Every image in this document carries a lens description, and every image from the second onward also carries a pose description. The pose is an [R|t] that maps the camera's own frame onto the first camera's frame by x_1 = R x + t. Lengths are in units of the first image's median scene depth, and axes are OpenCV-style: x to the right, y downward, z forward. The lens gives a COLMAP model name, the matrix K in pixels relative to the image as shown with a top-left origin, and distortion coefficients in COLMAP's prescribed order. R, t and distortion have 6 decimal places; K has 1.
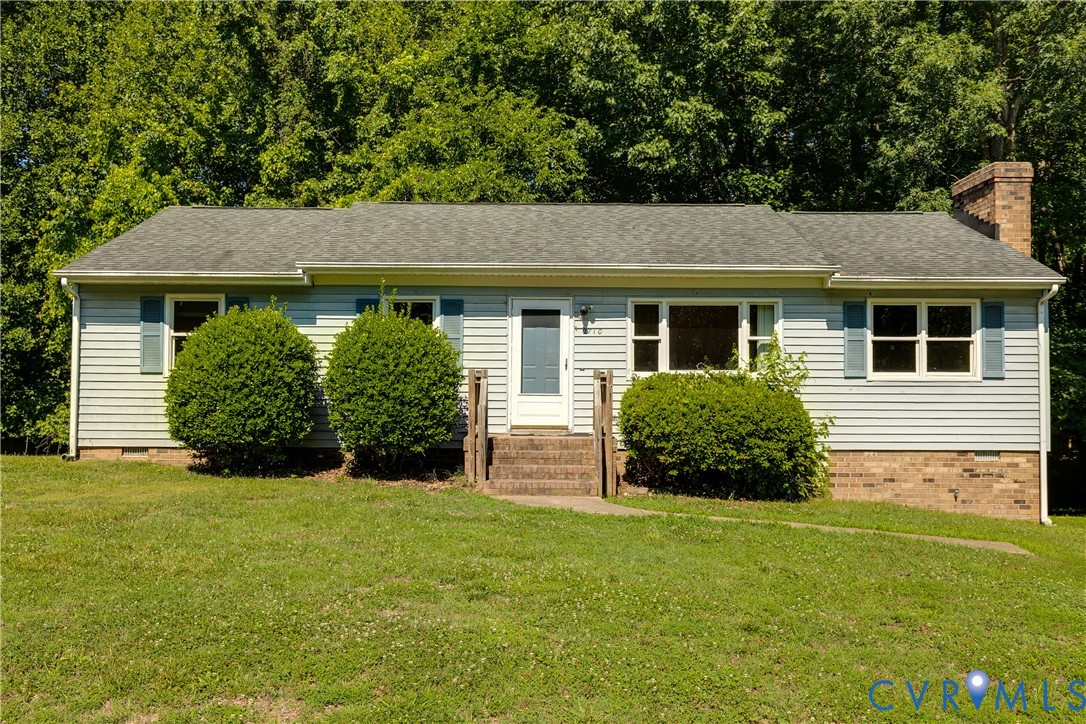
lens RADIAL K [[990.3, 0, 560.4], [0, 990.3, 362.8], [0, 0, 1]] dist [-0.000886, 0.002461]
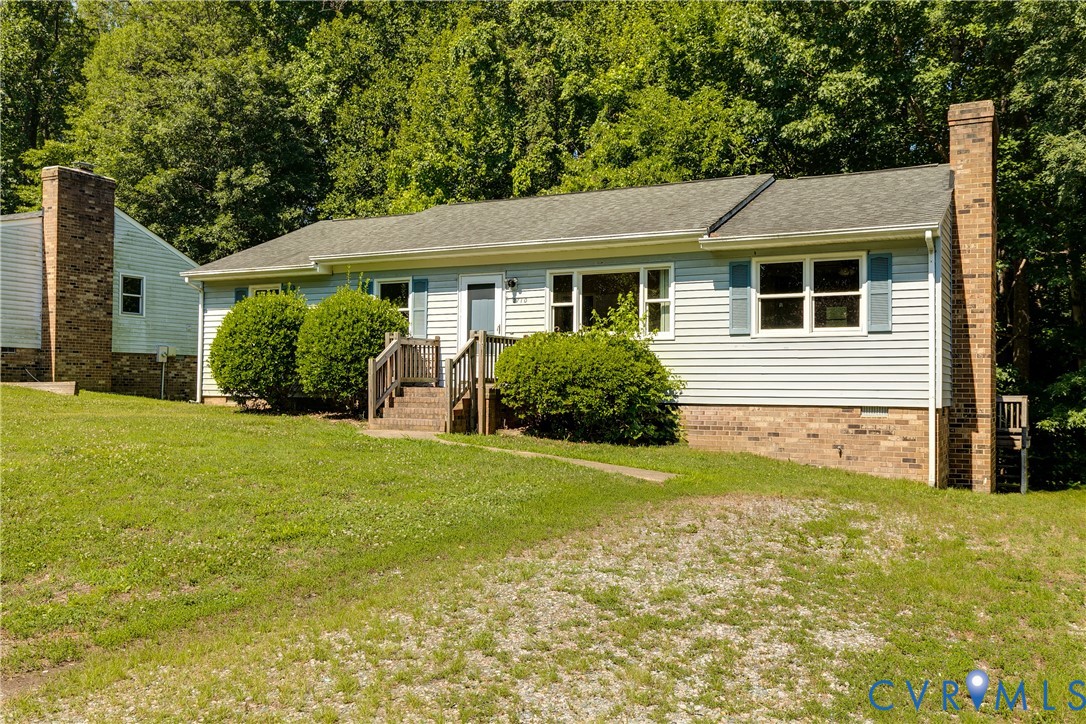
lens RADIAL K [[990.3, 0, 545.4], [0, 990.3, 364.6], [0, 0, 1]] dist [-0.000886, 0.002461]
pose [[0.874854, -0.009143, -0.484300, 0.619871], [0.009456, 0.999954, -0.001796, 0.046015], [0.484294, -0.003008, 0.874900, -0.007289]]
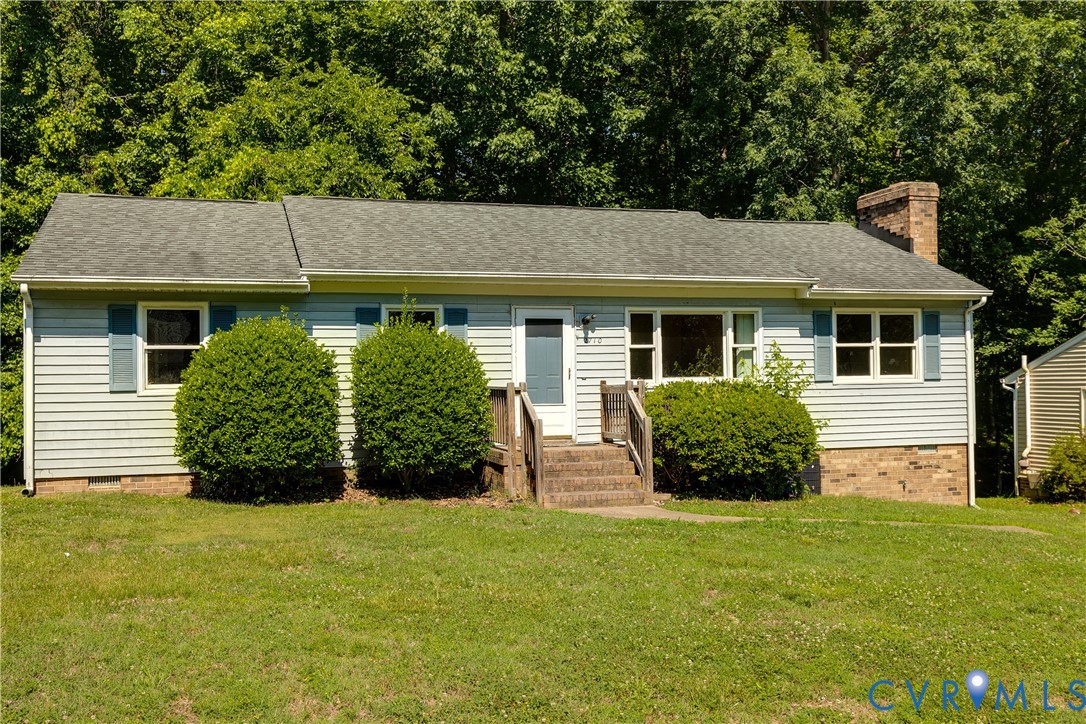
lens RADIAL K [[1074.7, 0, 572.8], [0, 1074.7, 366.7], [0, 0, 1]] dist [-0.000876, 0.000000]
pose [[0.952899, -0.014438, 0.302943, -0.315084], [0.009540, 0.999799, 0.017642, -0.024370], [-0.303137, -0.013921, 0.952845, -0.030865]]
